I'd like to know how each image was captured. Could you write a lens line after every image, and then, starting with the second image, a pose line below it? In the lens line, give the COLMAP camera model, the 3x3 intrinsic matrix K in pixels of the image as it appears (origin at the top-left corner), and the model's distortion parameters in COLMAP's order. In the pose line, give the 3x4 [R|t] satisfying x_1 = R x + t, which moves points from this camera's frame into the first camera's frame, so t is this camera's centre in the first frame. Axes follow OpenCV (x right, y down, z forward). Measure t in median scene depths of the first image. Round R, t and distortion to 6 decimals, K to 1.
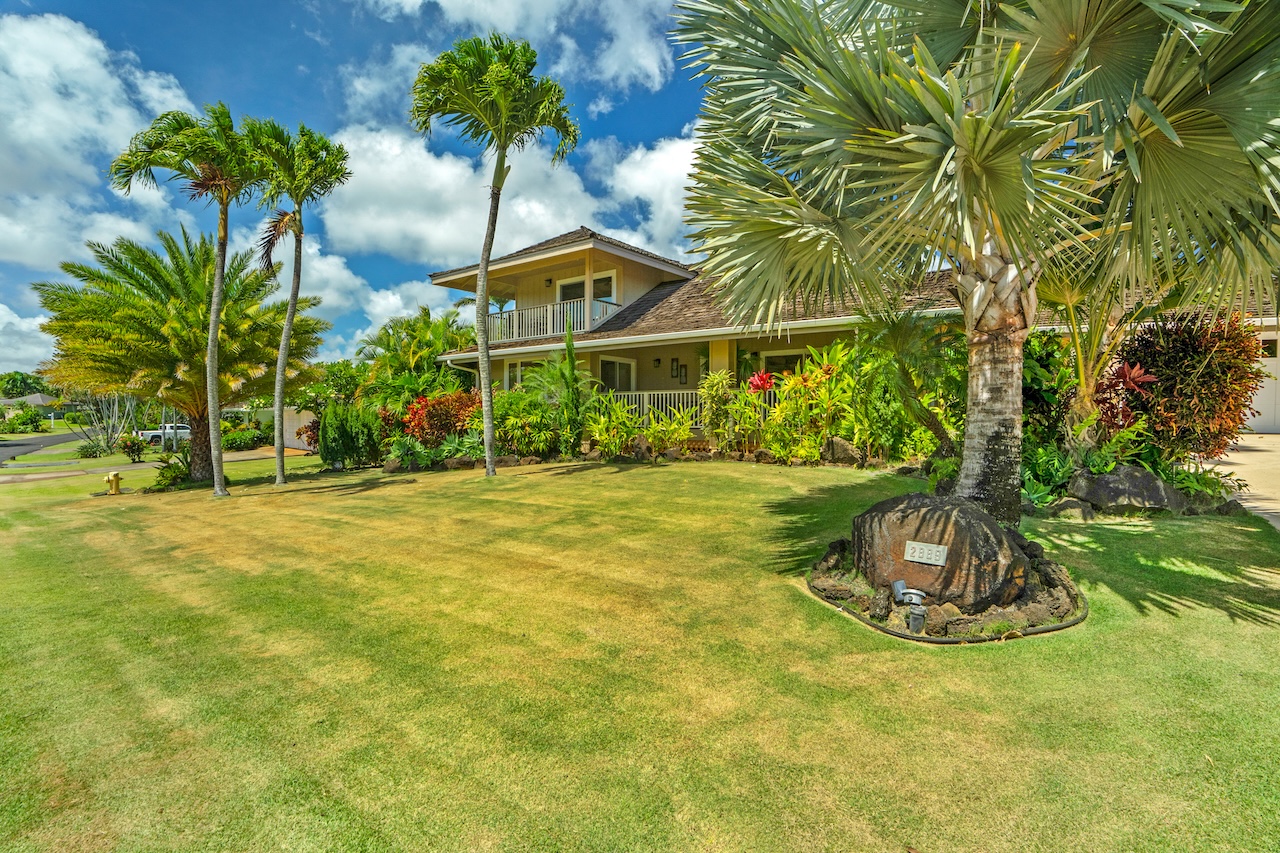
lens RADIAL K [[596.3, 0, 640.8], [0, 596.3, 423.4], [0, 0, 1]] dist [-0.051800, 0.016463]
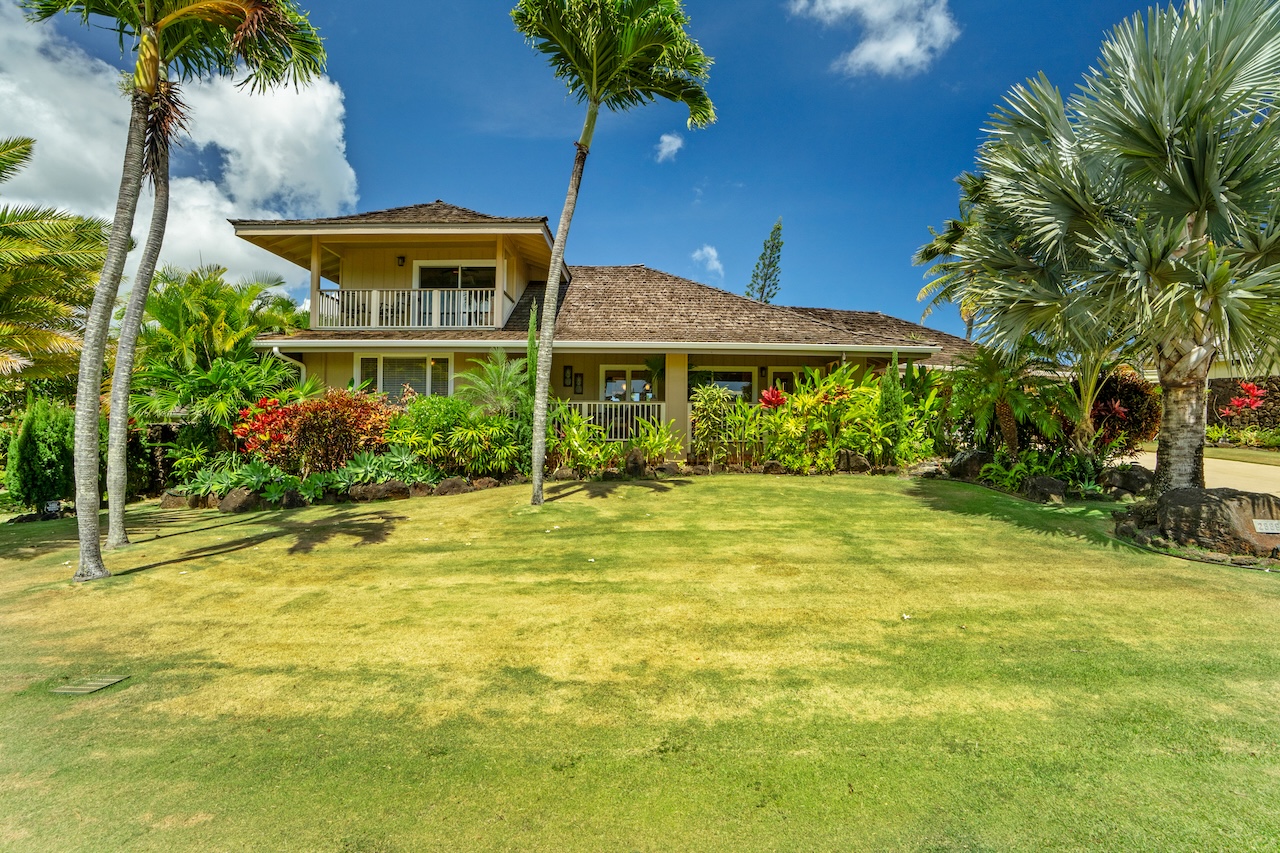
lens RADIAL K [[596.3, 0, 640.2], [0, 596.3, 429.5], [0, 0, 1]] dist [-0.051800, 0.016463]
pose [[0.805136, 0.004564, 0.593072, -0.499720], [-0.000783, 0.999978, -0.006631, -0.004717], [-0.593089, 0.004875, 0.805122, 0.227073]]
